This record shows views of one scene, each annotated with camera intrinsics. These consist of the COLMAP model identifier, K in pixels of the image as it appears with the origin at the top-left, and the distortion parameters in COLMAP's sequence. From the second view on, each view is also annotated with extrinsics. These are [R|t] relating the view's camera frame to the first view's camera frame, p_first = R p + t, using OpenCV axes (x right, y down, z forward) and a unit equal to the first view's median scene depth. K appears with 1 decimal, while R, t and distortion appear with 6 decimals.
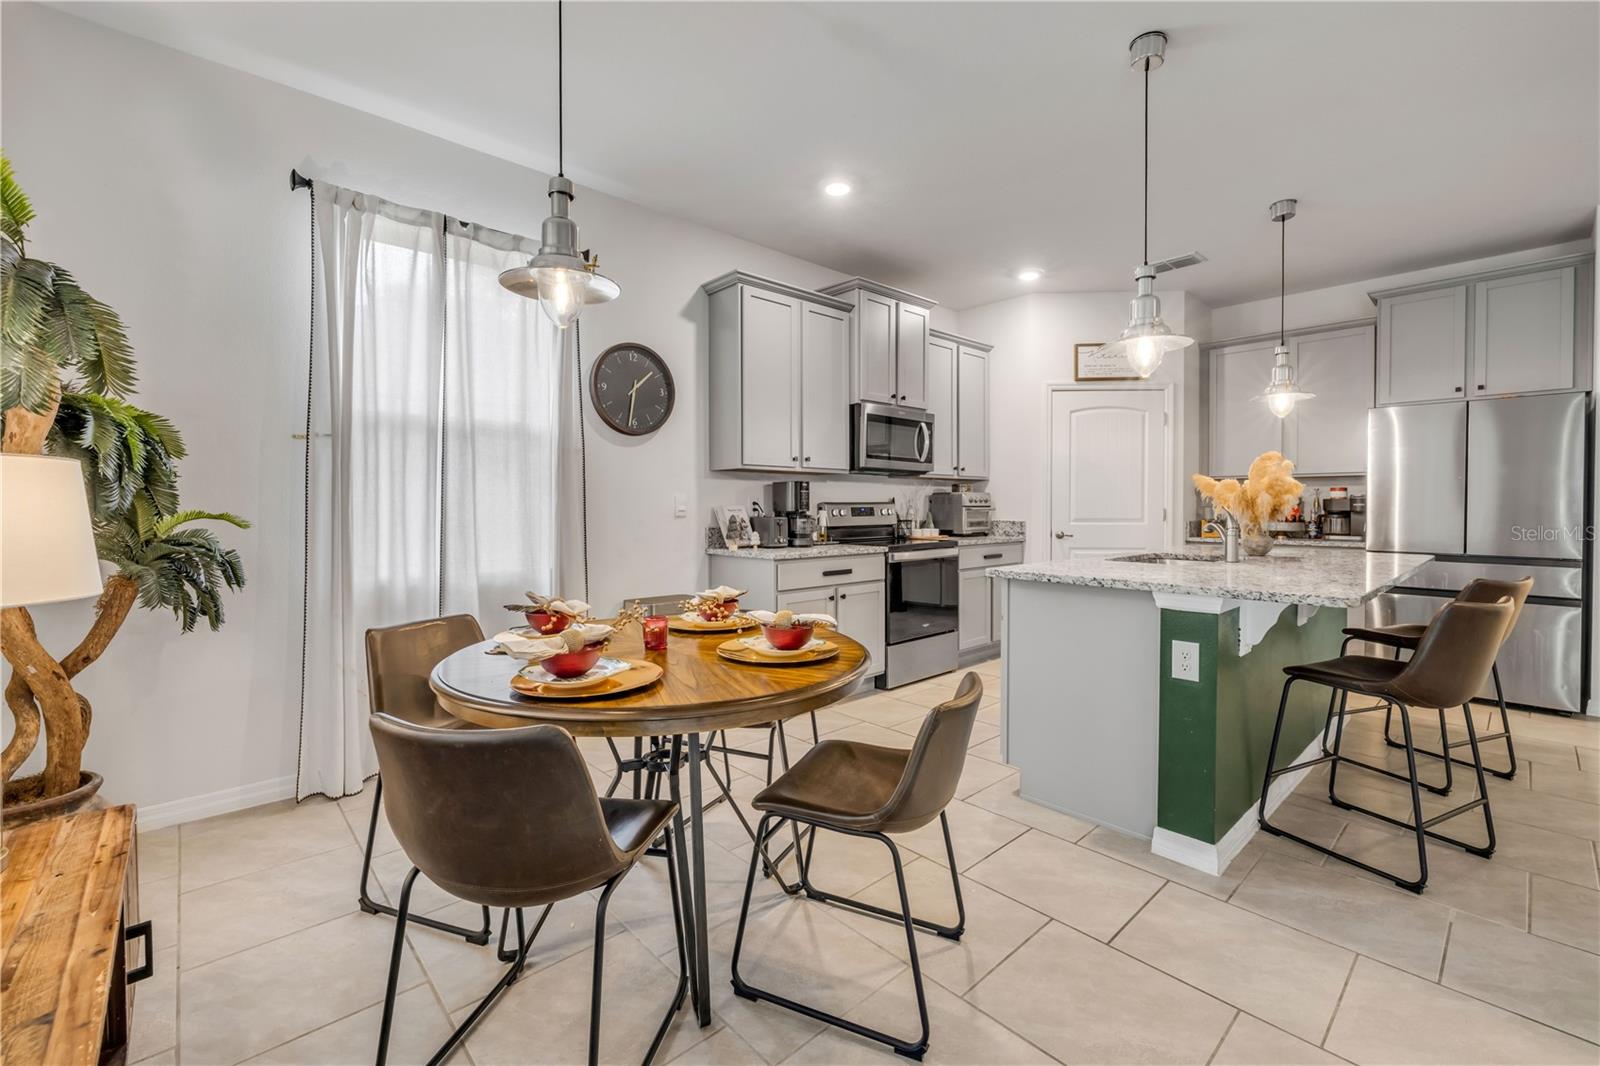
lens RADIAL K [[677.3, 0, 797.3], [0, 677.3, 512.7], [0, 0, 1]] dist [-0.000984, -0.000071]
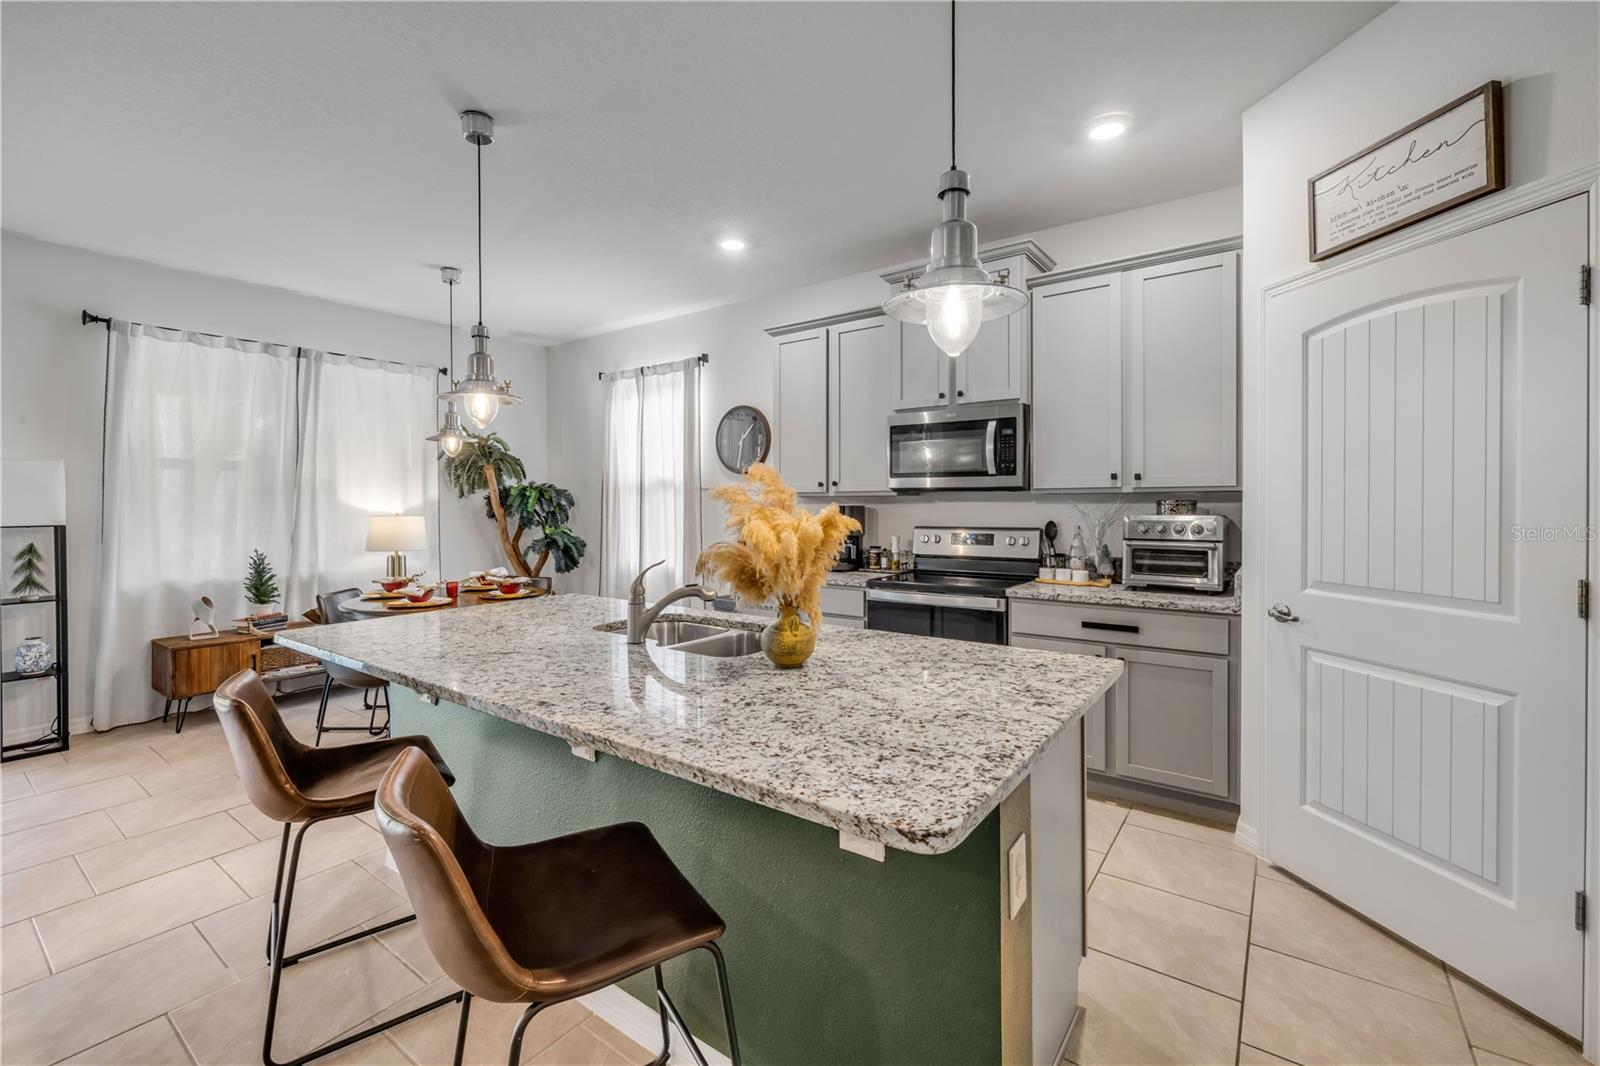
lens RADIAL K [[679.6, 0, 801.4], [0, 679.6, 509.2], [0, 0, 1]] dist [-0.003422, -0.000232]
pose [[0.194725, 0.008797, -0.980818, 0.996801], [-0.007323, 0.999945, 0.007515, -0.048837], [0.980831, 0.005719, 0.194779, 0.766064]]
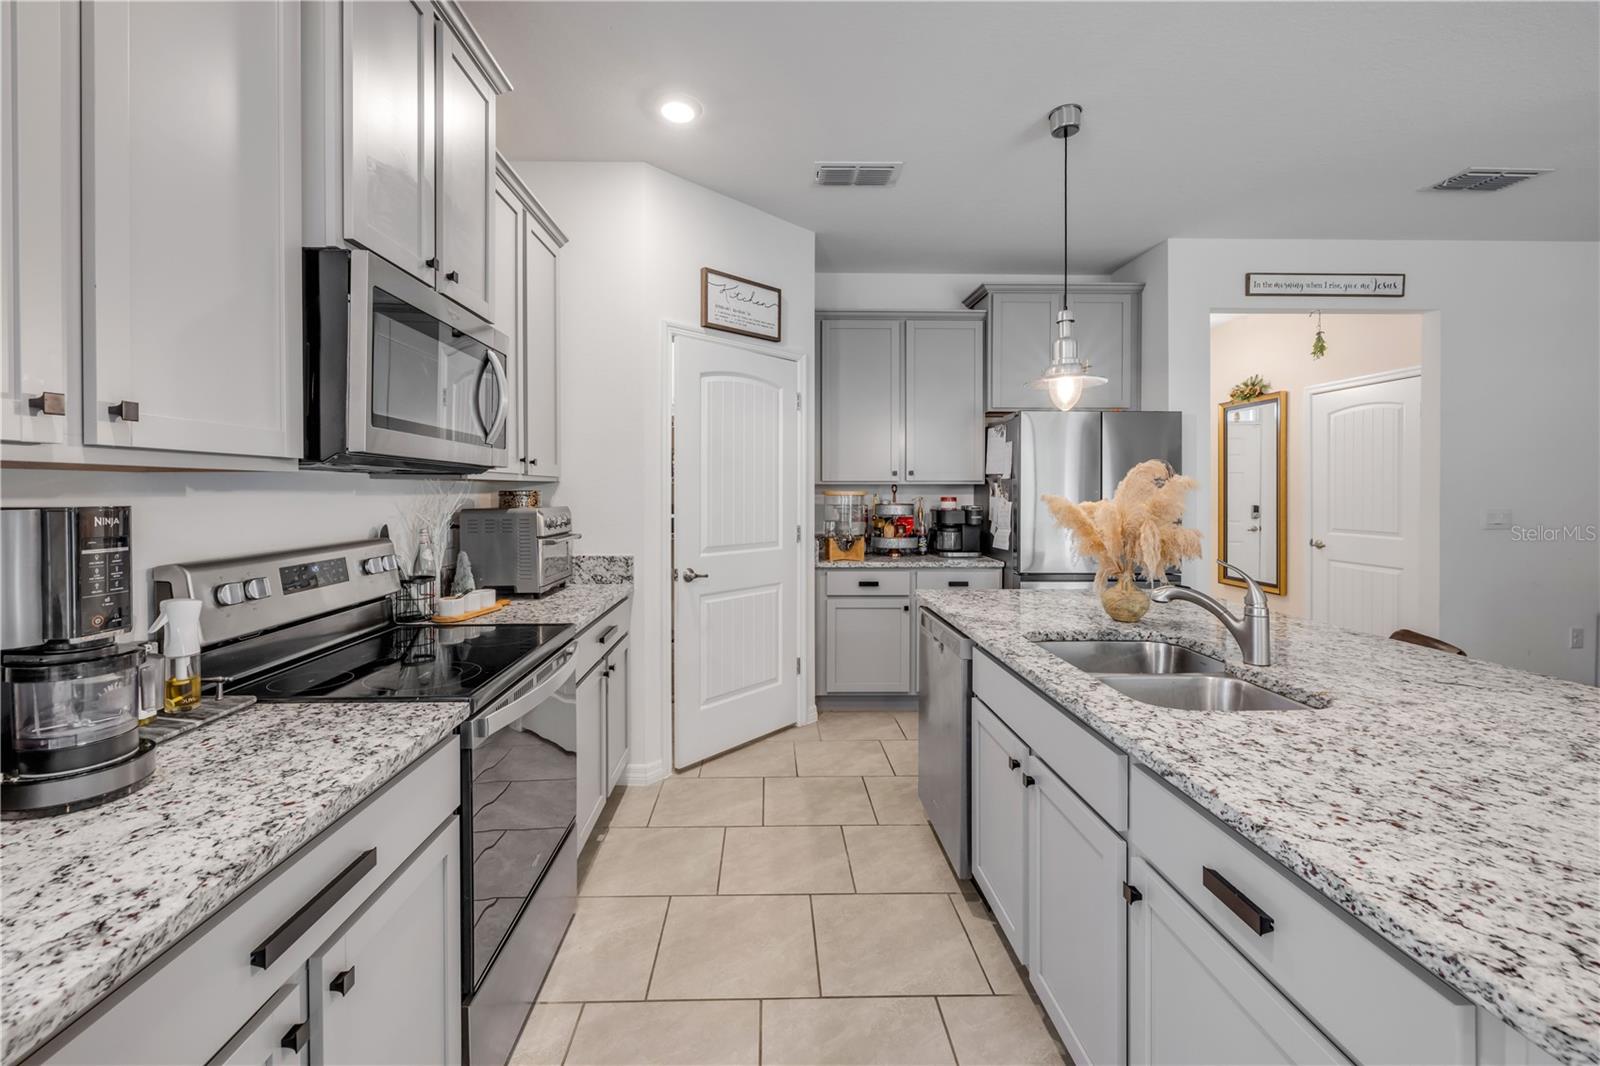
lens RADIAL K [[678.8, 0, 791.1], [0, 678.8, 495.7], [0, 0, 1]] dist [-0.001584, -0.000161]
pose [[0.661337, -0.004562, 0.750075, -0.007462], [0.008565, 0.999962, -0.001470, -0.047805], [-0.750040, 0.007397, 0.661351, 0.680231]]
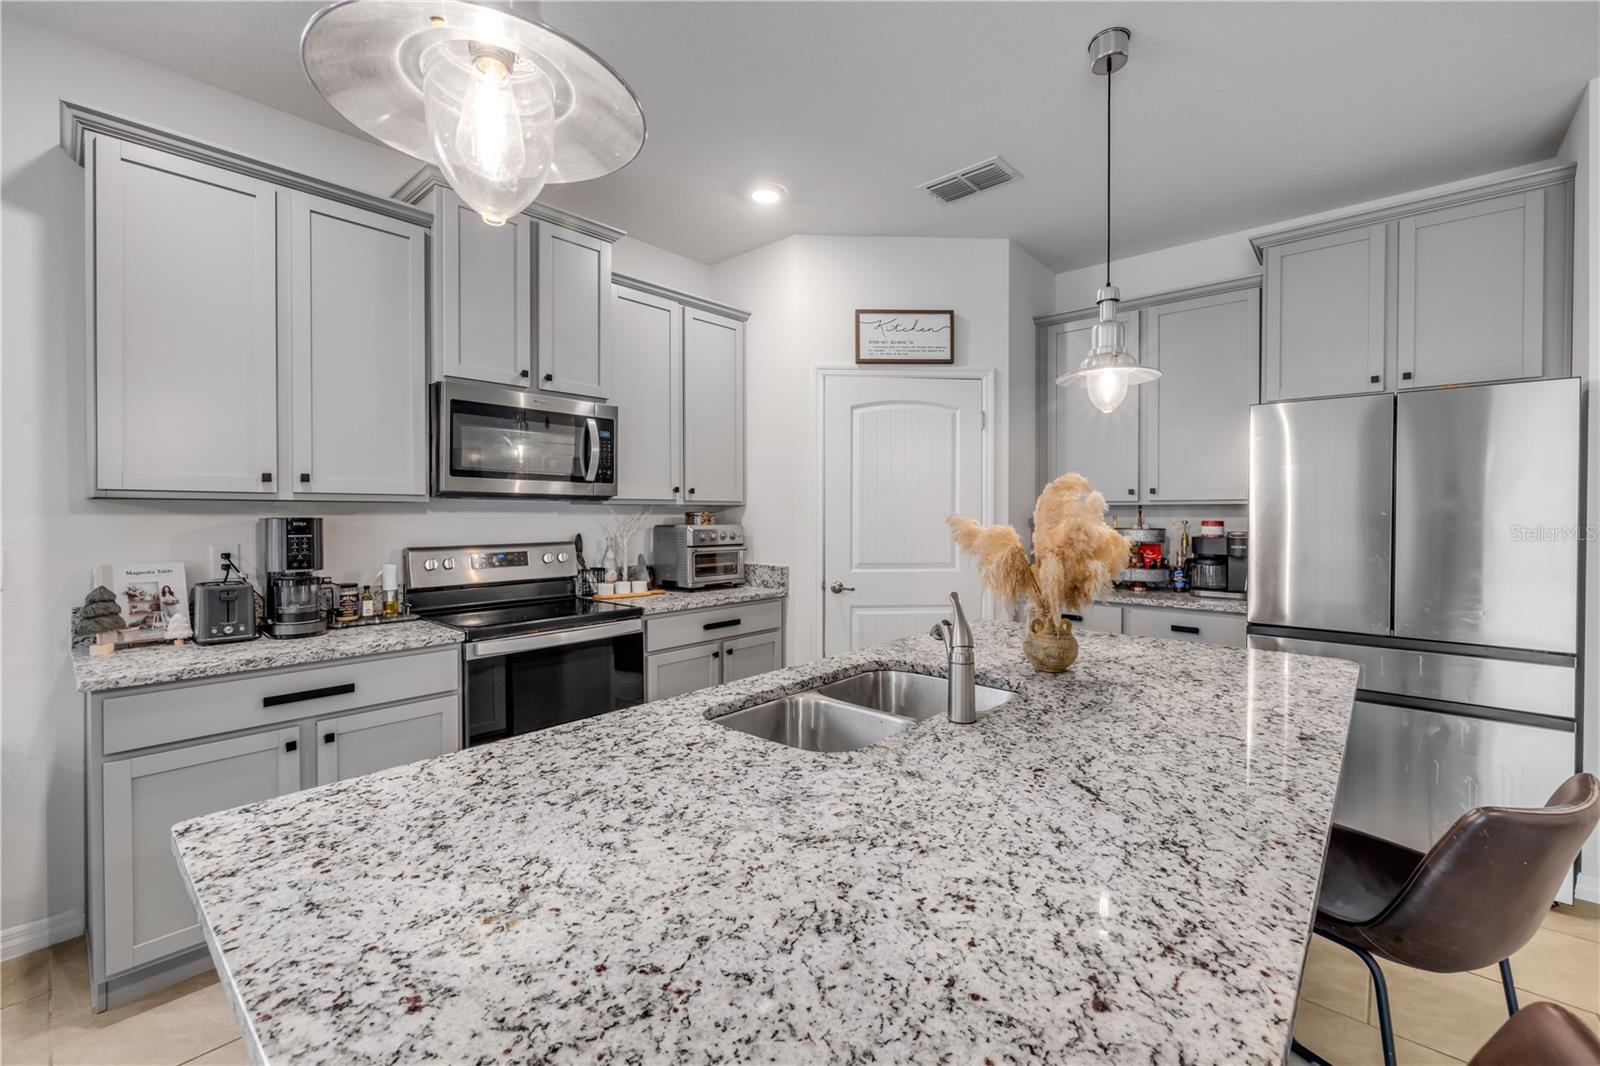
lens RADIAL K [[670.8, 0, 793.8], [0, 670.8, 516.6], [0, 0, 1]] dist [-0.001052, -0.000183]
pose [[0.995370, 0.000931, 0.096108, 0.363442], [-0.000369, 0.999983, -0.005867, -0.044833], [-0.096112, 0.005805, 0.995354, 0.422292]]
